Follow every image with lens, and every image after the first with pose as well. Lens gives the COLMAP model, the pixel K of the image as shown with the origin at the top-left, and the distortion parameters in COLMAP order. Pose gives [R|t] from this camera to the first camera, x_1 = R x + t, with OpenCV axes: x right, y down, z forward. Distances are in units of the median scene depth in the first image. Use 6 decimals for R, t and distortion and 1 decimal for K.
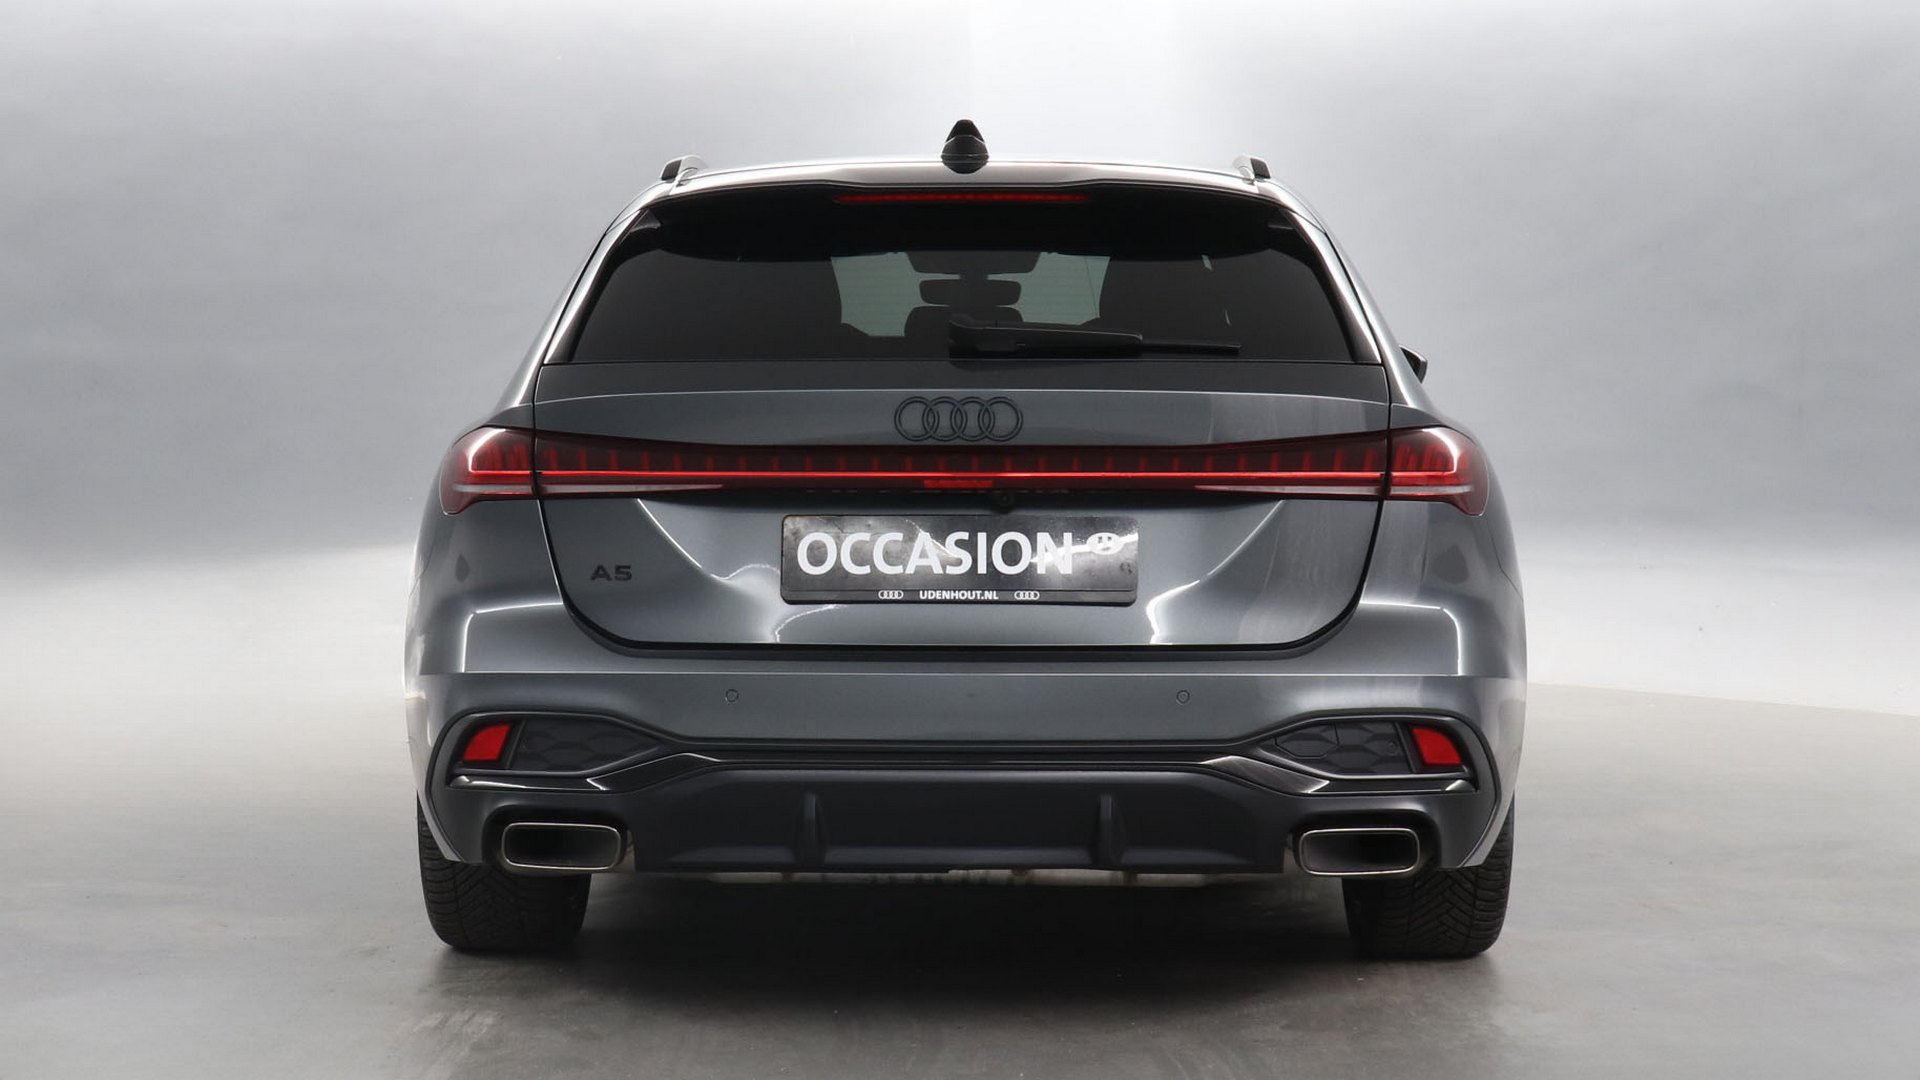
lens RADIAL K [[2538.1, 0, 956.3], [0, 2538.1, 532.0], [0, 0, 1]] dist [-0.123117, 0.000000]
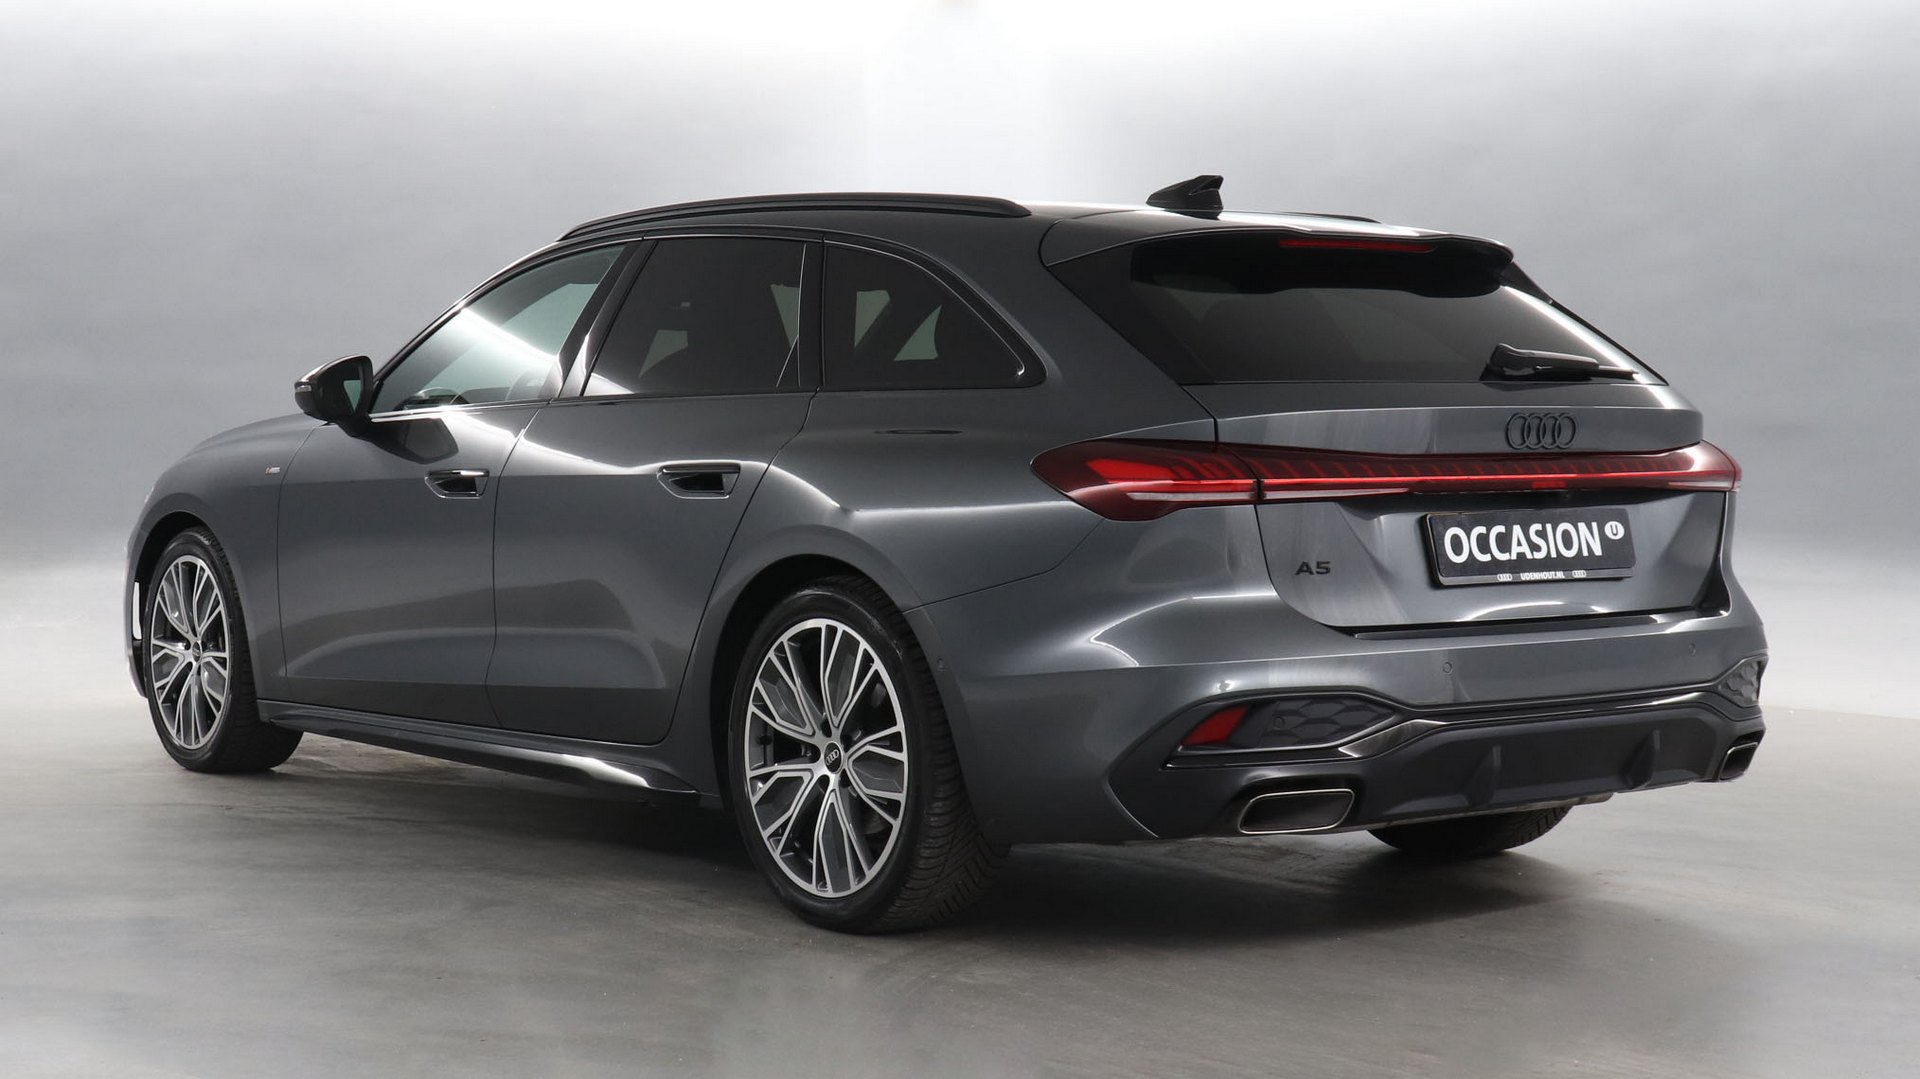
lens RADIAL K [[2538.1, 0, 842.3], [0, 2538.1, 512.1], [0, 0, 1]] dist [-0.123117, 0.000000]
pose [[0.854237, -0.023787, 0.519339, -0.906545], [0.034160, 0.999362, -0.010414, -0.004488], [-0.518760, 0.026636, 0.854505, 0.138856]]
